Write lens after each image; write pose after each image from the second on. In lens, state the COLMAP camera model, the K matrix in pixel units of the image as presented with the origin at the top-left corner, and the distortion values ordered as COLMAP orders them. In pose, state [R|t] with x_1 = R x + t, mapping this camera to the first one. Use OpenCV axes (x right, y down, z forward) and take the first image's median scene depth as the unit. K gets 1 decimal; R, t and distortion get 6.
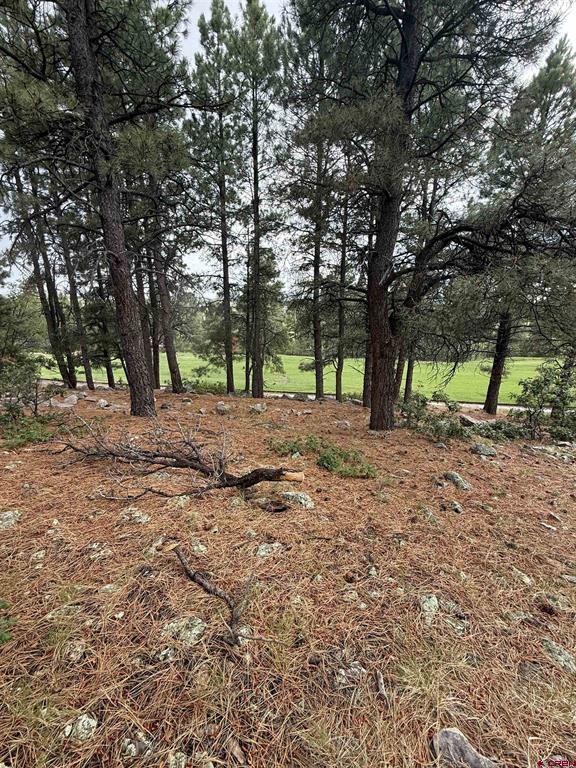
lens RADIAL K [[301.0, 0, 288.7], [0, 301.0, 379.9], [0, 0, 1]] dist [-0.000218, 0.000336]
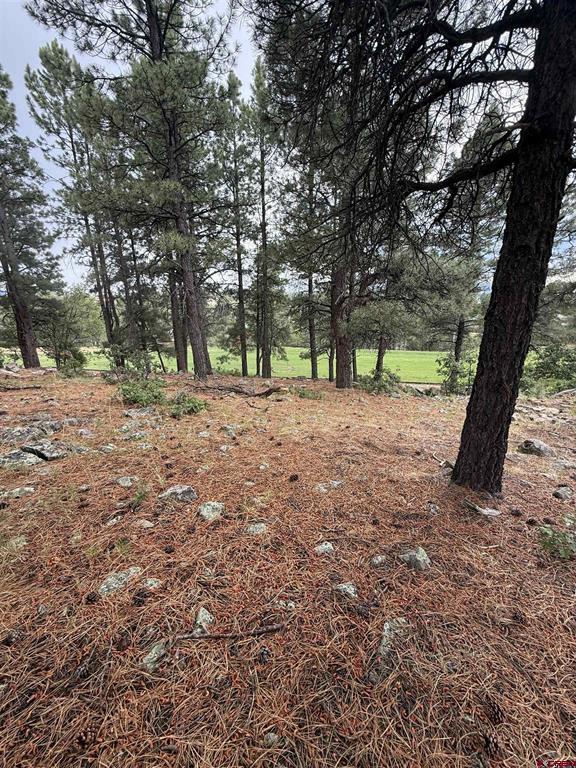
lens RADIAL K [[301.0, 0, 290.1], [0, 301.0, 389.4], [0, 0, 1]] dist [-0.000218, 0.000336]
pose [[0.999744, -0.006900, -0.021543, 0.029601], [0.008020, 0.998597, 0.052349, 0.041595], [0.021151, -0.052508, 0.998396, -0.349128]]
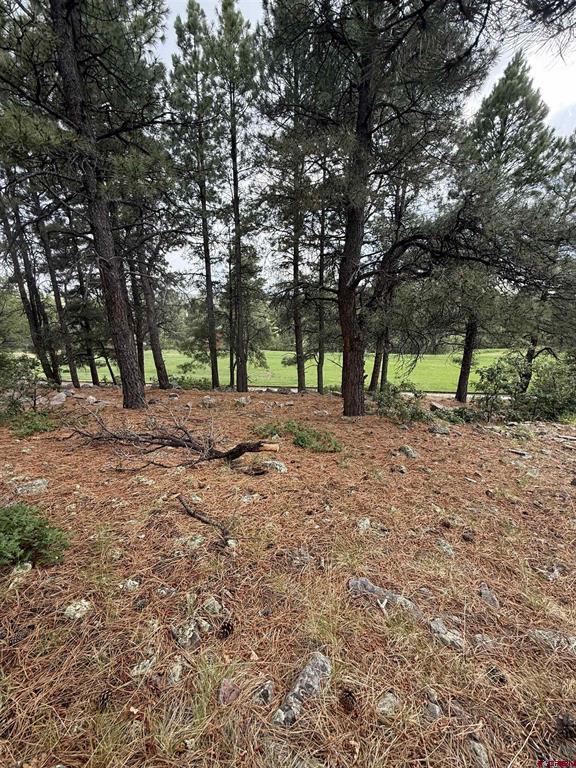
lens RADIAL K [[301.0, 0, 287.5], [0, 301.0, 381.1], [0, 0, 1]] dist [-0.000218, 0.000336]
pose [[0.998771, -0.021610, 0.044596, 0.008229], [0.020764, 0.999597, 0.019337, 0.005558], [-0.044996, -0.018387, 0.998818, -0.050830]]
